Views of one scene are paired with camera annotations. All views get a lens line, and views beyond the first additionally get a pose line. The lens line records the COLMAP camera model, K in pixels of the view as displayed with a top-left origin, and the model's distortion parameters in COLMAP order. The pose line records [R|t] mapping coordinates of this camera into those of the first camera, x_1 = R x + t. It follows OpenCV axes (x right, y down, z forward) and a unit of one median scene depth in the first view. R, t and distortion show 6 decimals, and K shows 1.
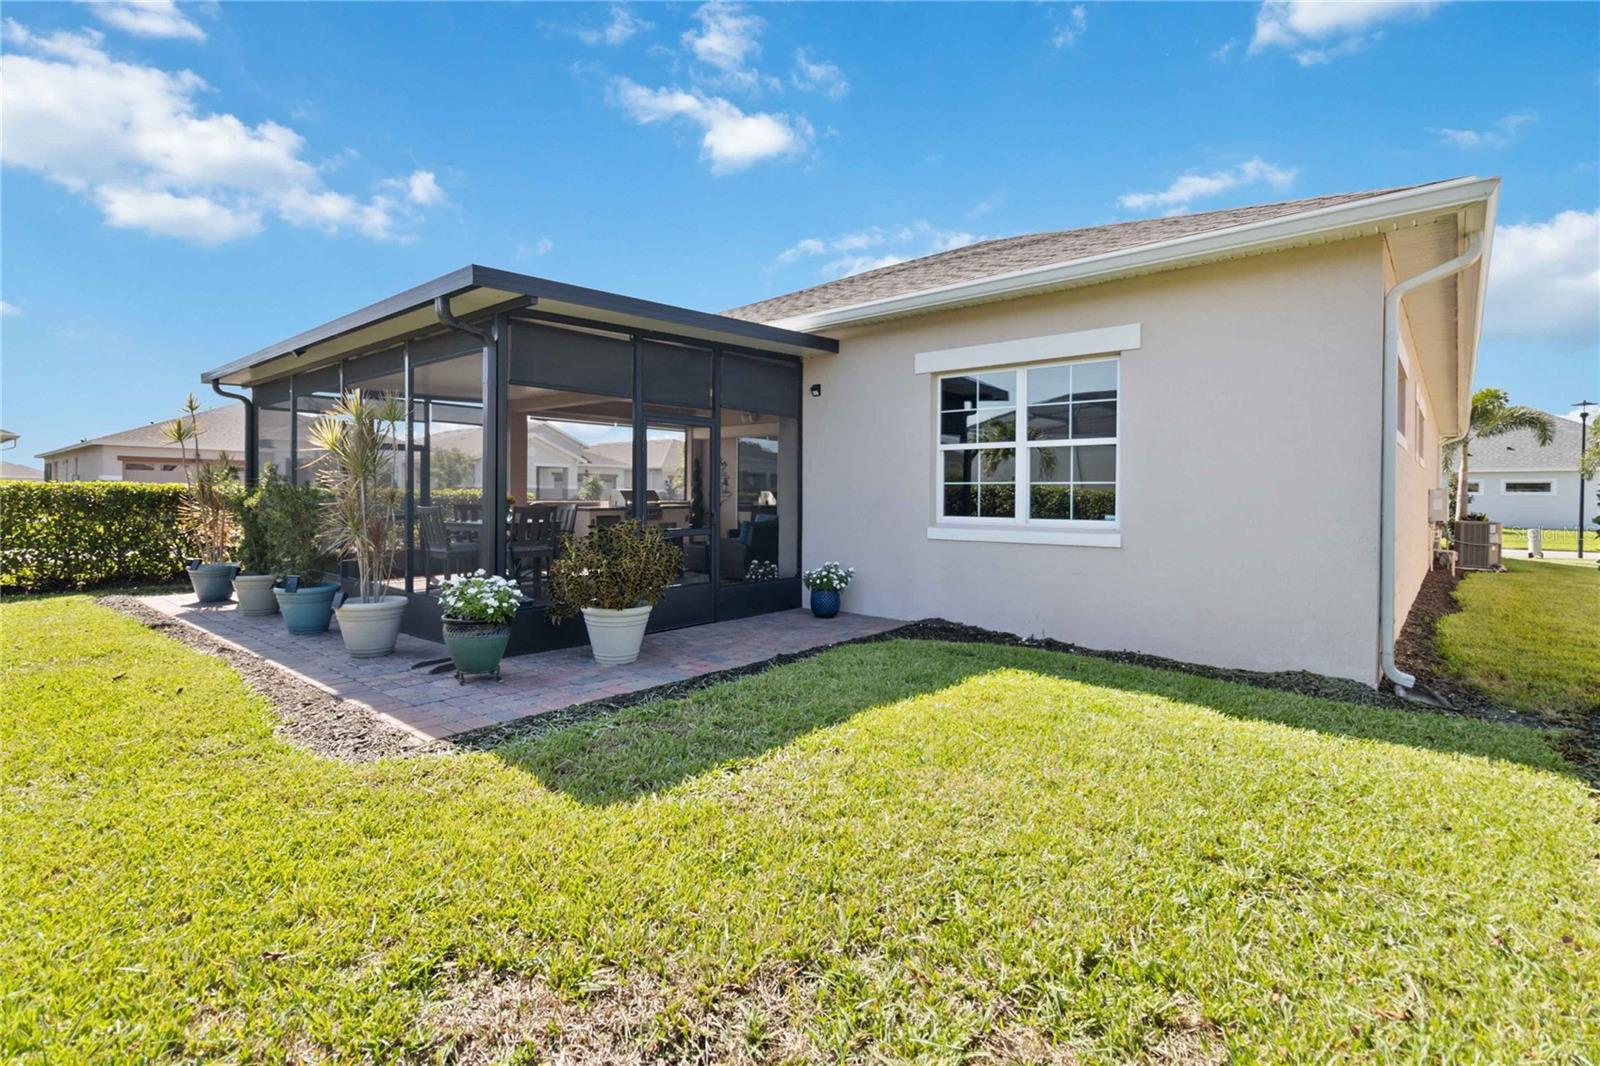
lens RADIAL K [[728.8, 0, 803.4], [0, 728.8, 518.7], [0, 0, 1]] dist [0.000271, 0.000195]
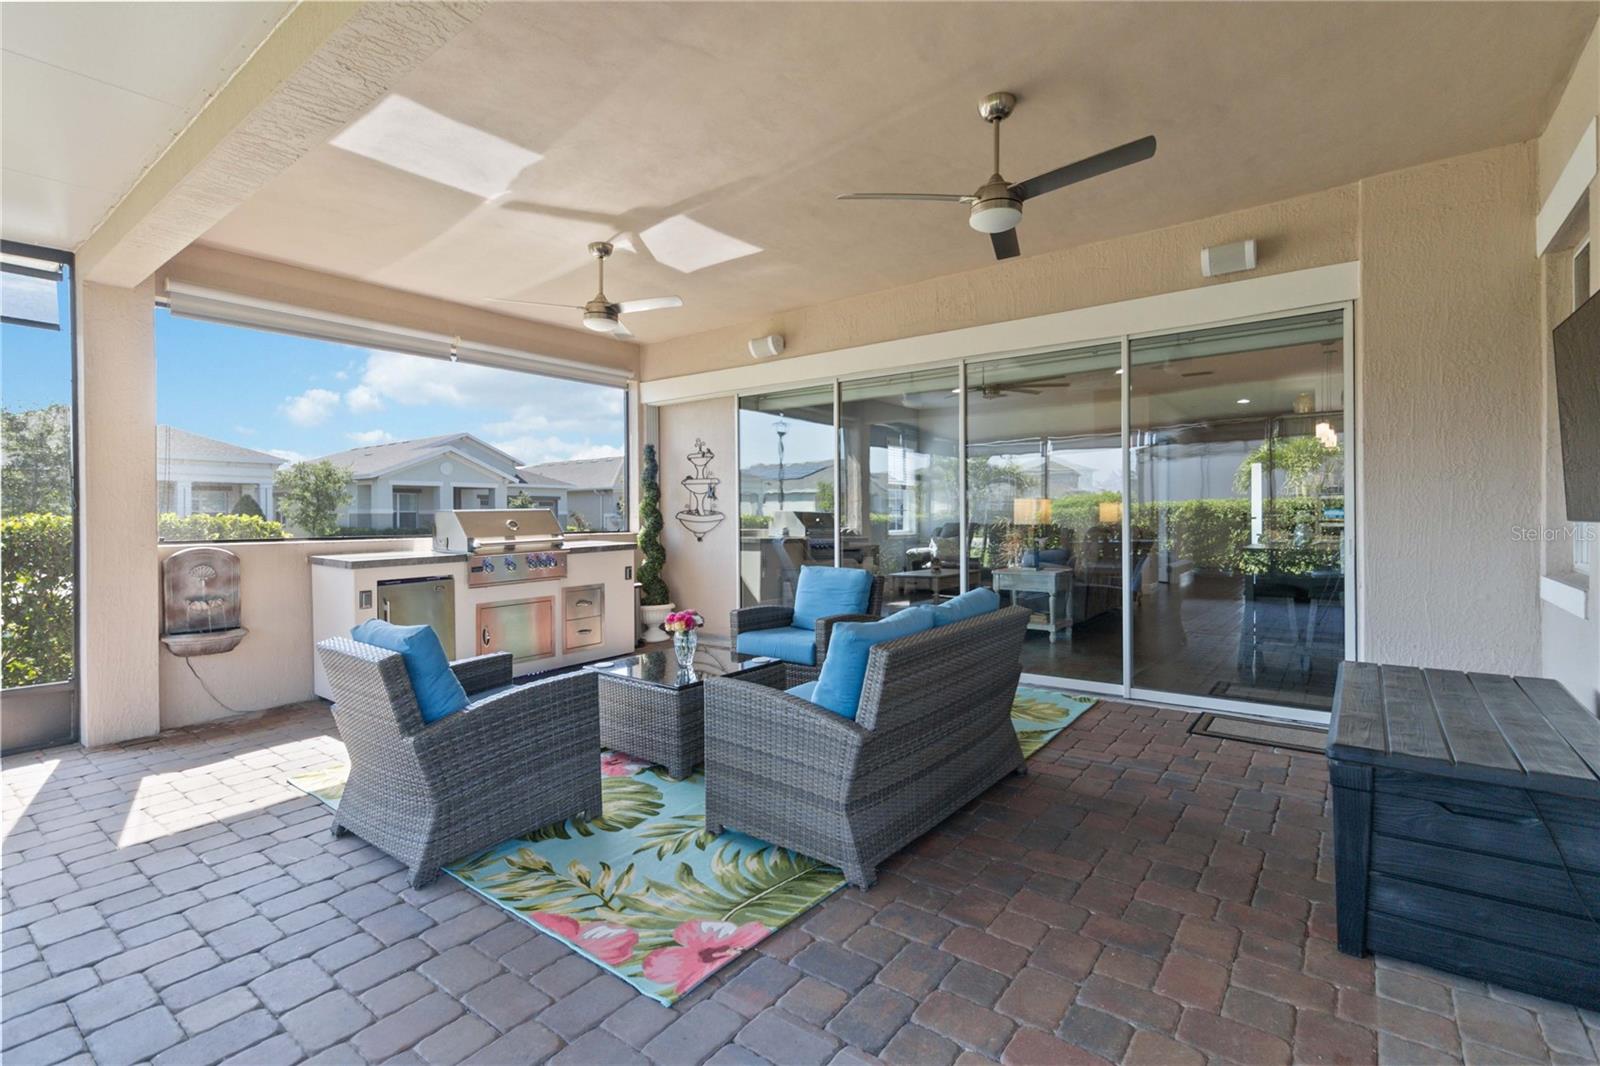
lens RADIAL K [[728.8, 0, 803.4], [0, 728.8, 518.7], [0, 0, 1]] dist [0.000271, 0.000195]
pose [[0.998321, -0.013498, 0.056337, -0.083485], [0.015272, 0.999397, -0.031176, -0.018683], [-0.055882, 0.031984, 0.997925, 0.588056]]
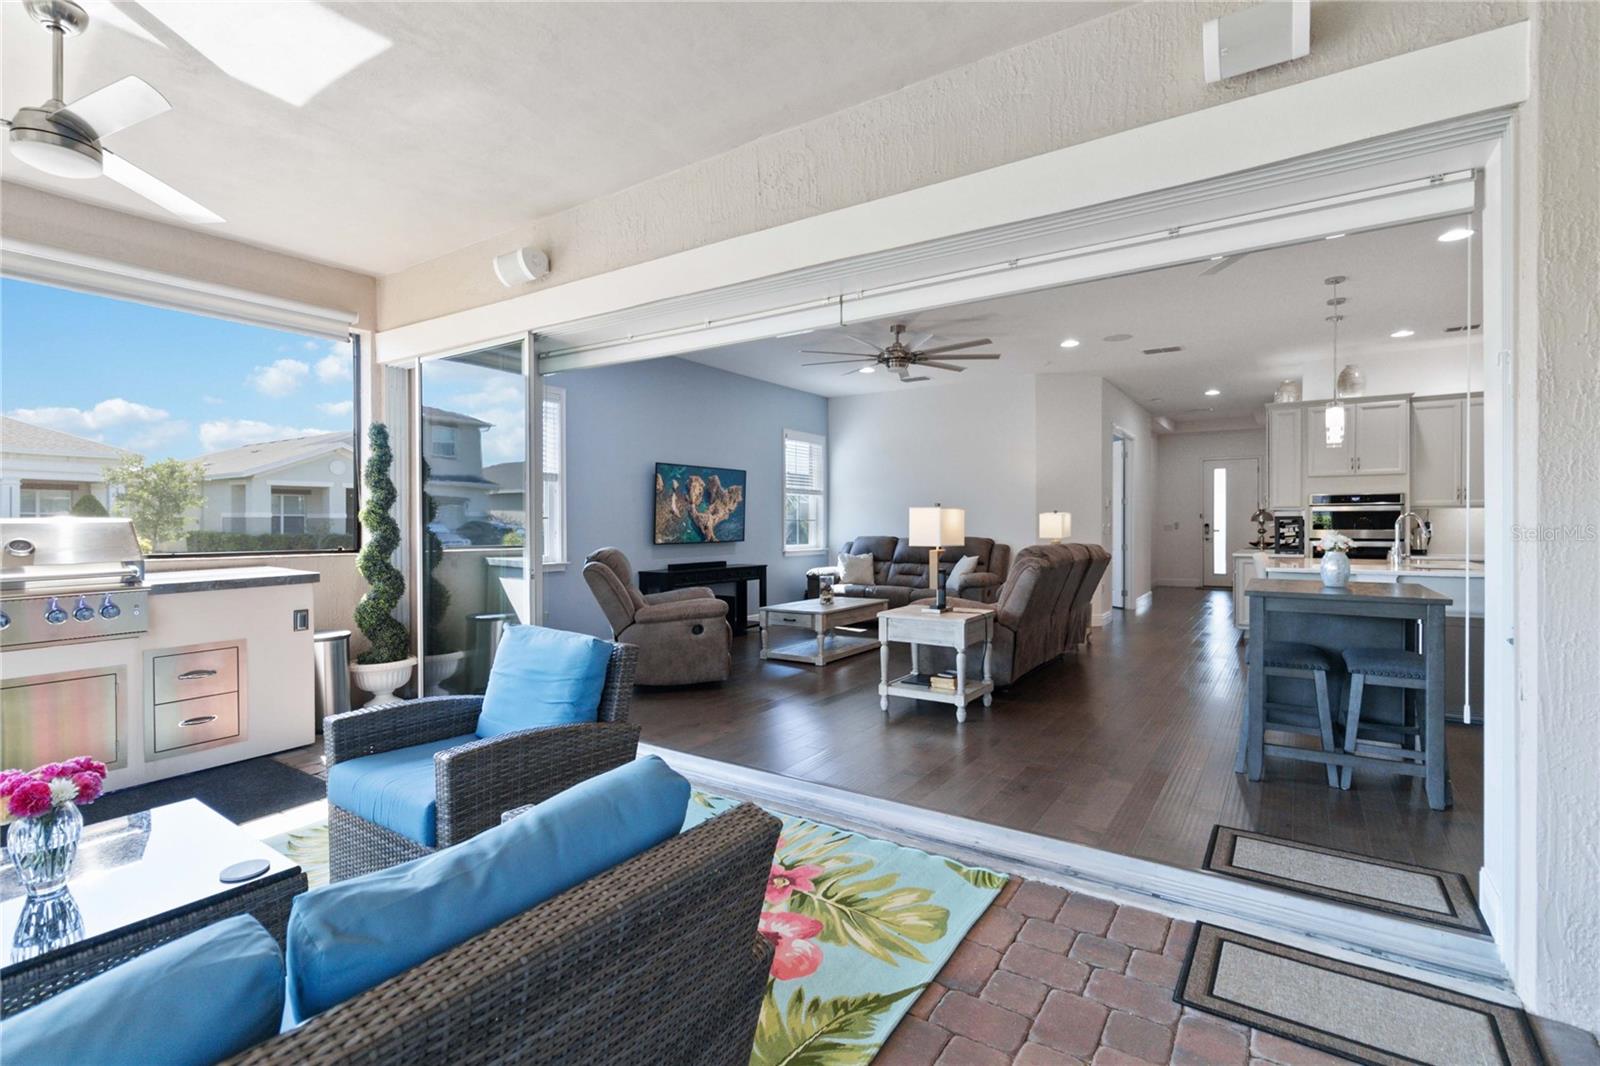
lens RADIAL K [[735.1, 0, 805.8], [0, 735.1, 523.5], [0, 0, 1]] dist [0.001395, 0.000101]
pose [[0.993190, -0.005890, 0.116353, -0.003635], [0.009756, 0.999418, -0.032692, -0.027296], [-0.116093, 0.033604, 0.992670, 0.733470]]
